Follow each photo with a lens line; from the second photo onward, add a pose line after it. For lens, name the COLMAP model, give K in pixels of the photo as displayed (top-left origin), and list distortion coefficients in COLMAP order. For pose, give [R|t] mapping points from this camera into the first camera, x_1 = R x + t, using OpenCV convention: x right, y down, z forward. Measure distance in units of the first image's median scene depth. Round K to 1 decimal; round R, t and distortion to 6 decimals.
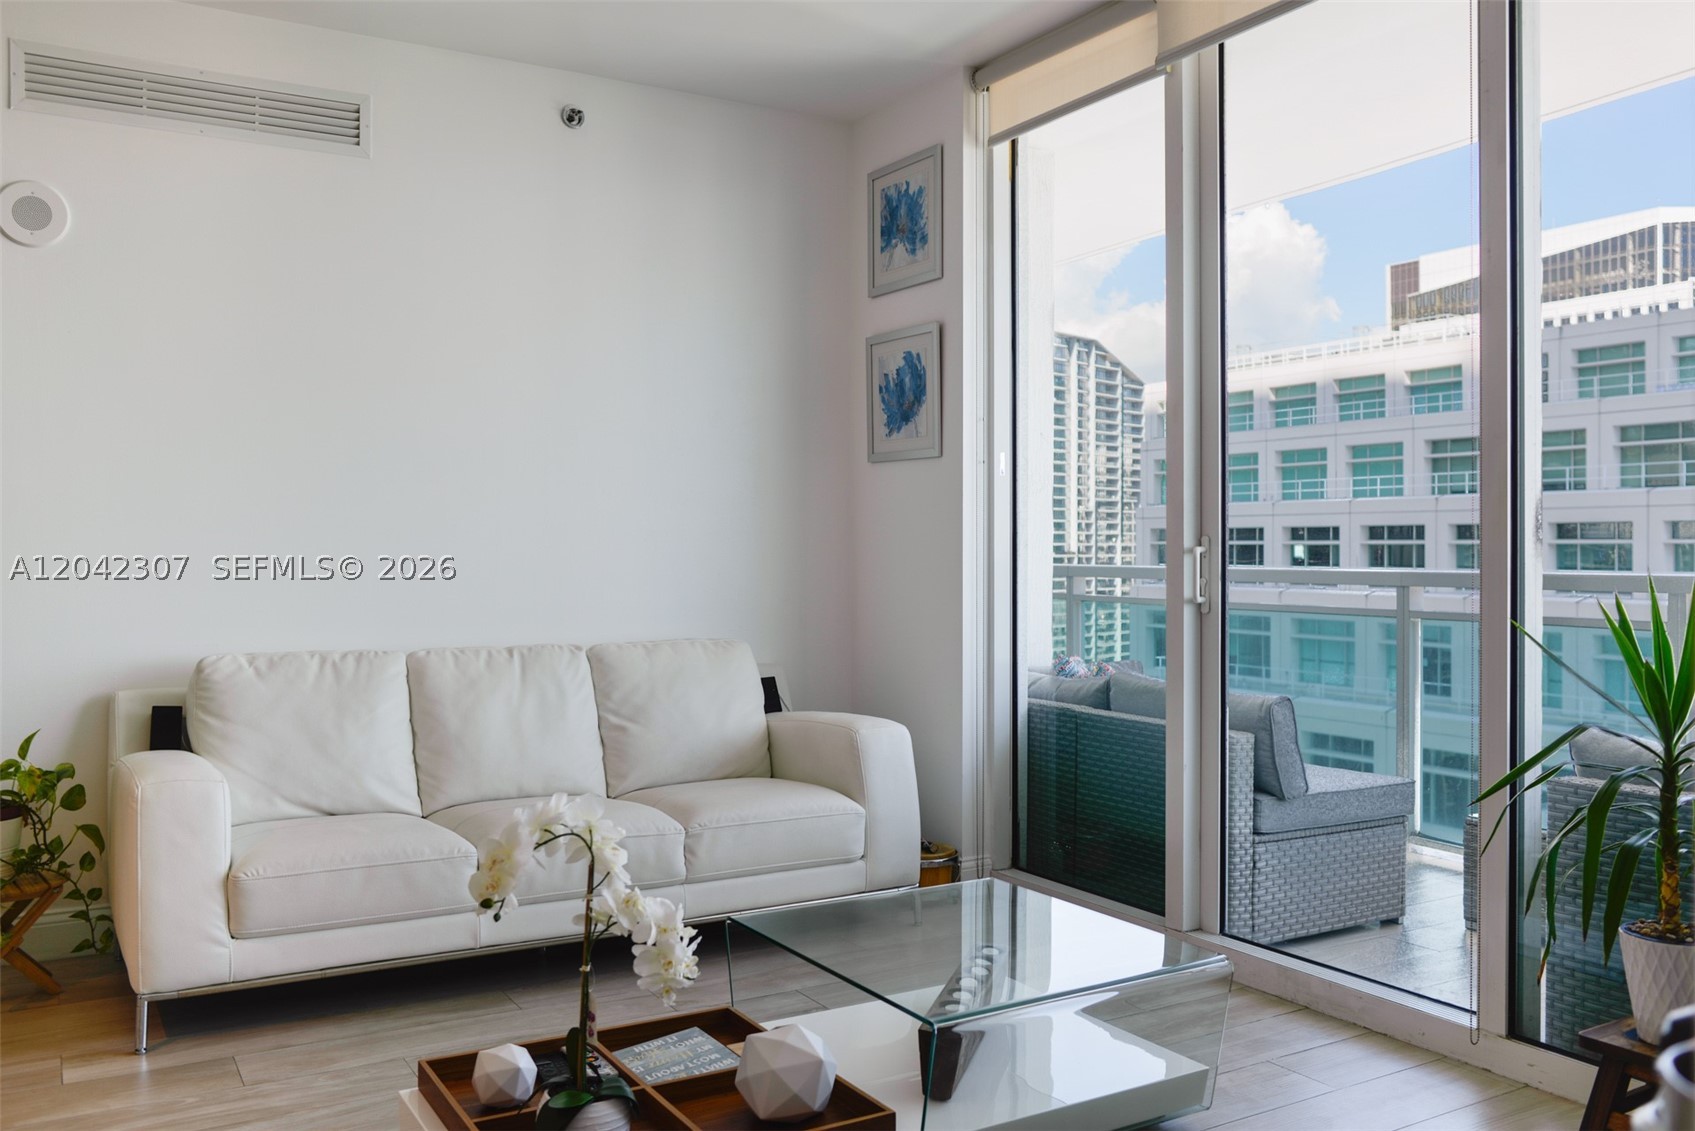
lens RADIAL K [[1387.4, 0, 852.6], [0, 1387.4, 556.8], [0, 0, 1]] dist [-0.065673, 0.055161]
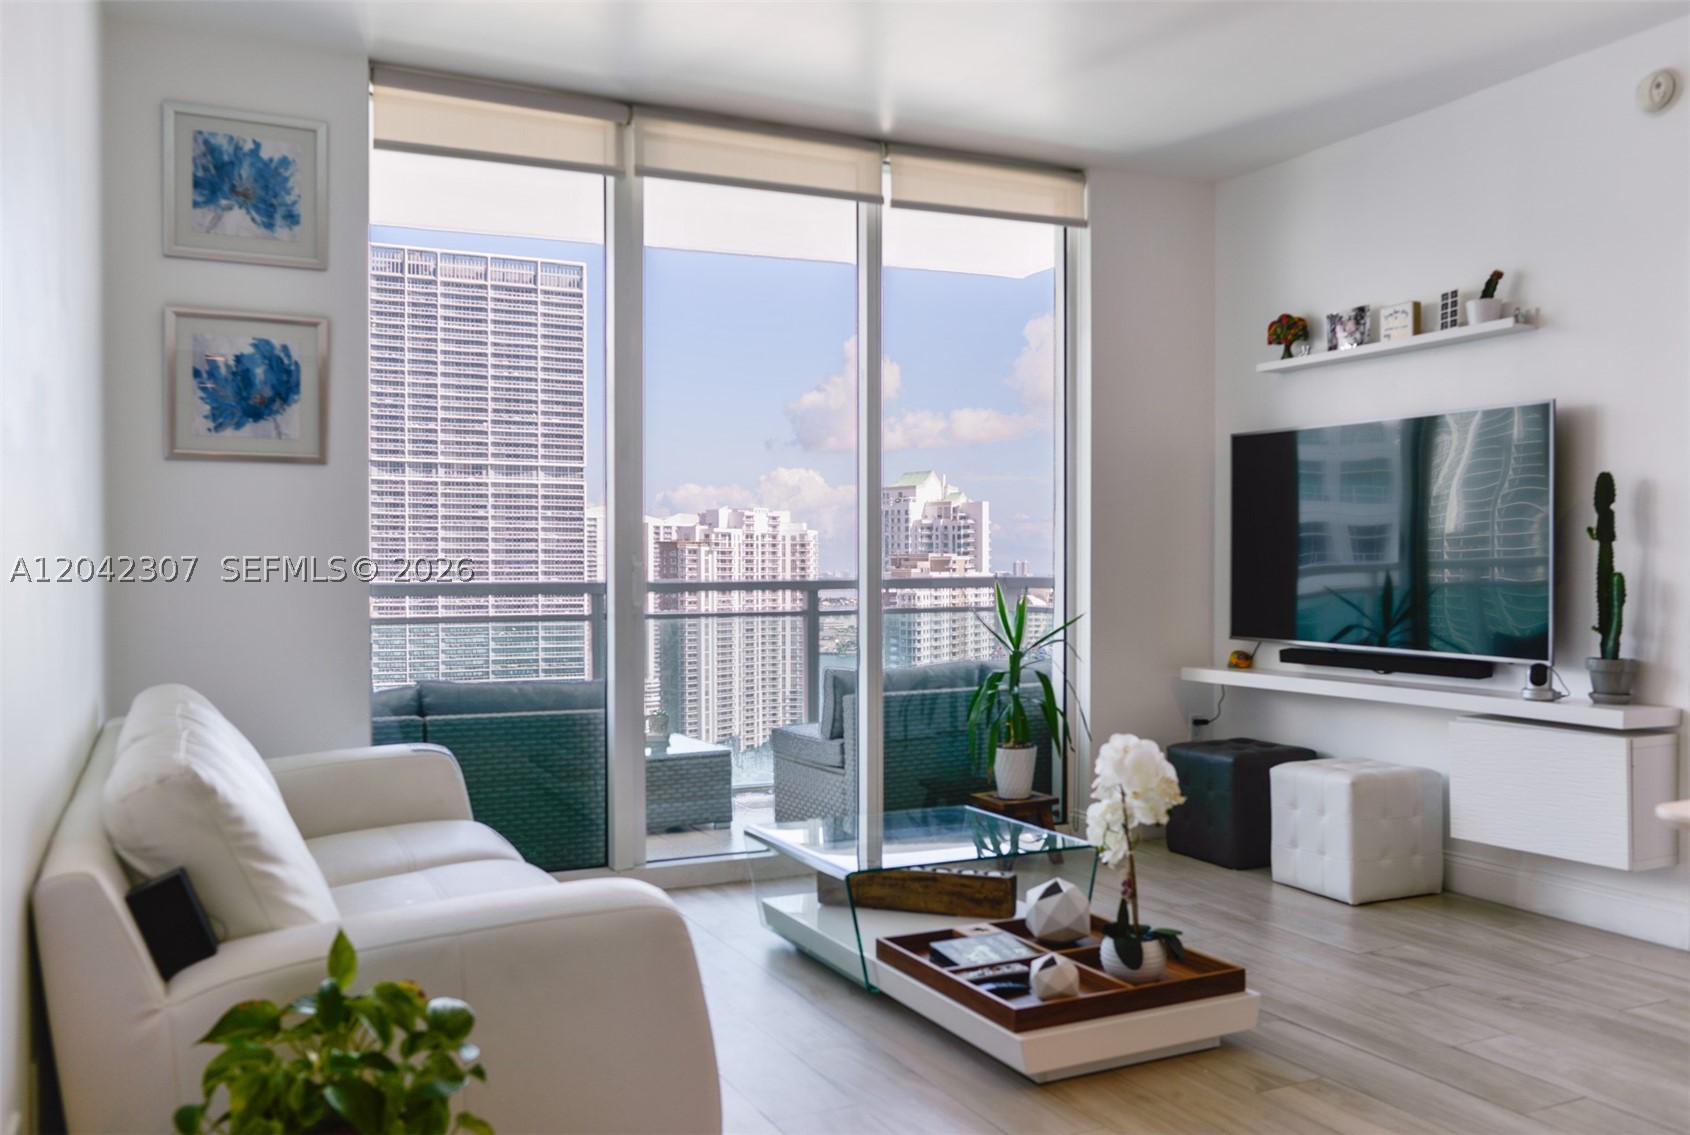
lens RADIAL K [[1383.3, 0, 813.7], [0, 1383.3, 597.0], [0, 0, 1]] dist [-0.065673, 0.055161]
pose [[0.074859, -0.018606, 0.997021, -0.780319], [0.011651, 0.999774, 0.017783, 0.002640], [-0.997126, 0.010285, 0.075059, 0.581363]]
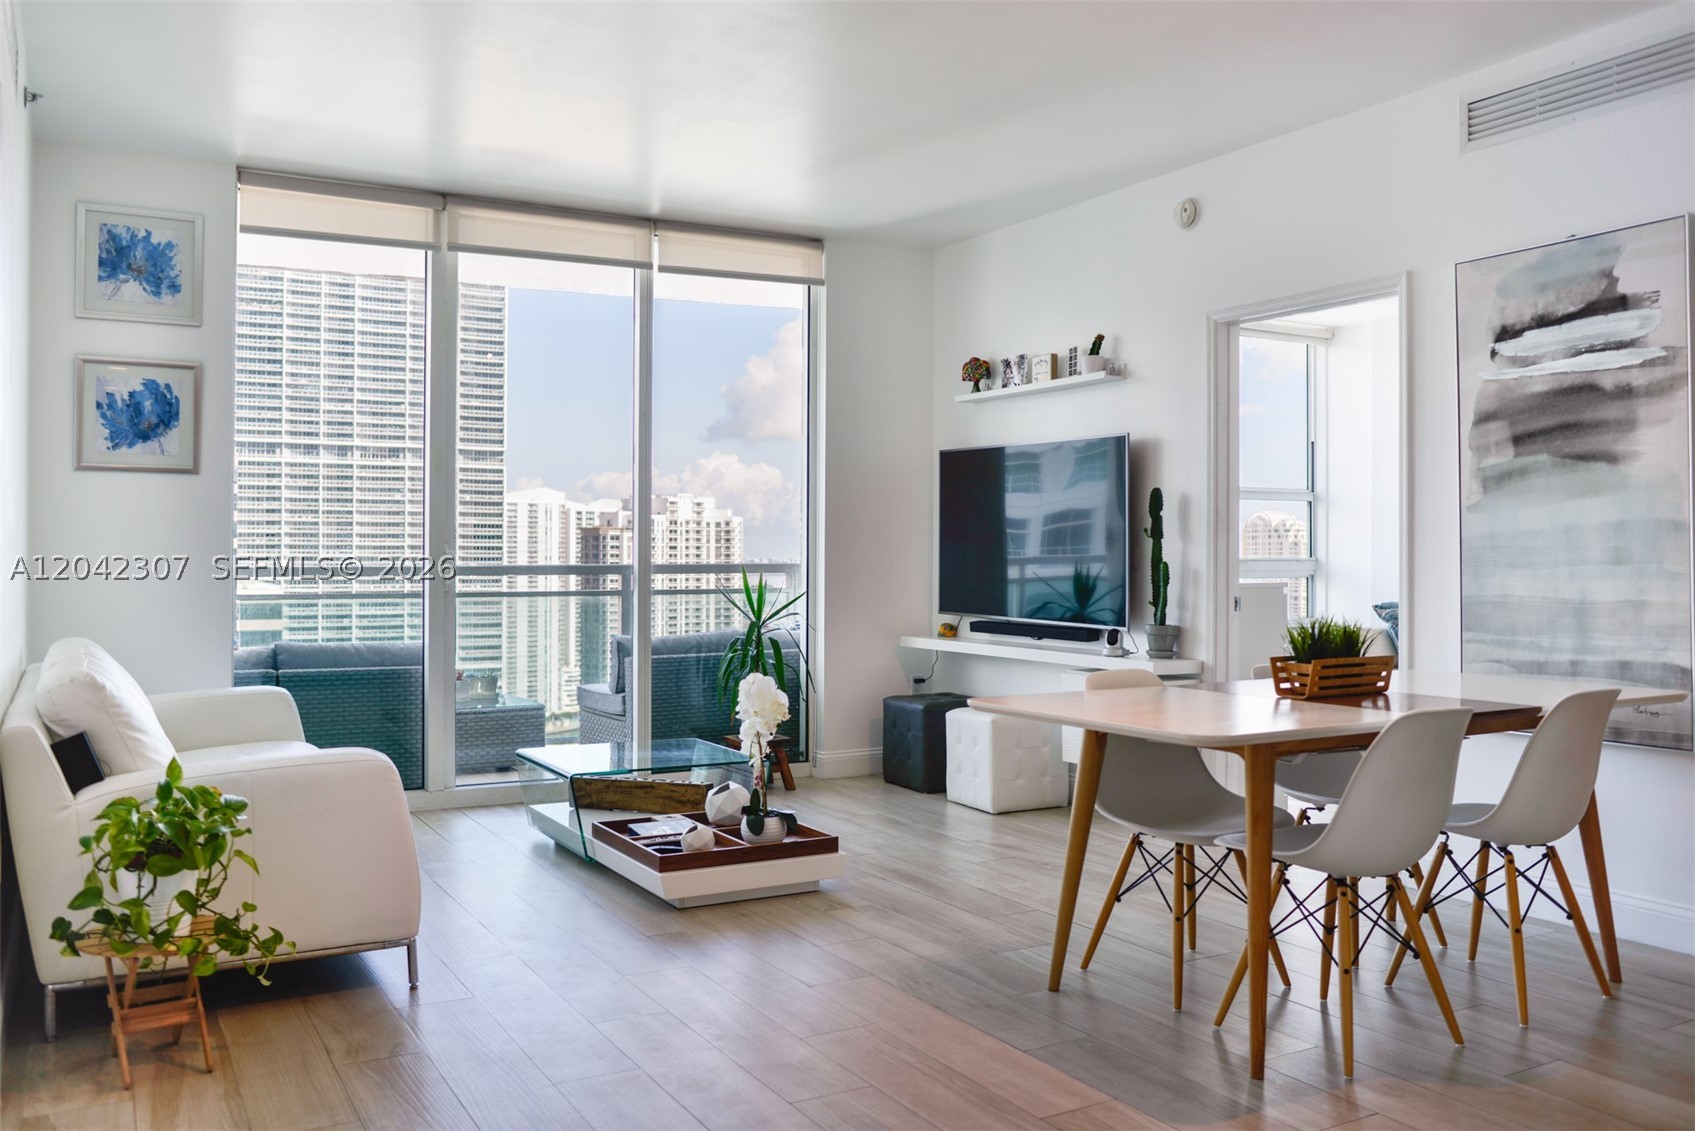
lens RADIAL K [[1387.4, 0, 820.4], [0, 1387.4, 552.7], [0, 0, 1]] dist [-0.065673, 0.055161]
pose [[0.013299, 0.004311, 0.999902, -1.069254], [0.006234, 0.999971, -0.004394, 0.003931], [-0.999892, 0.006291, 0.013272, 0.422237]]
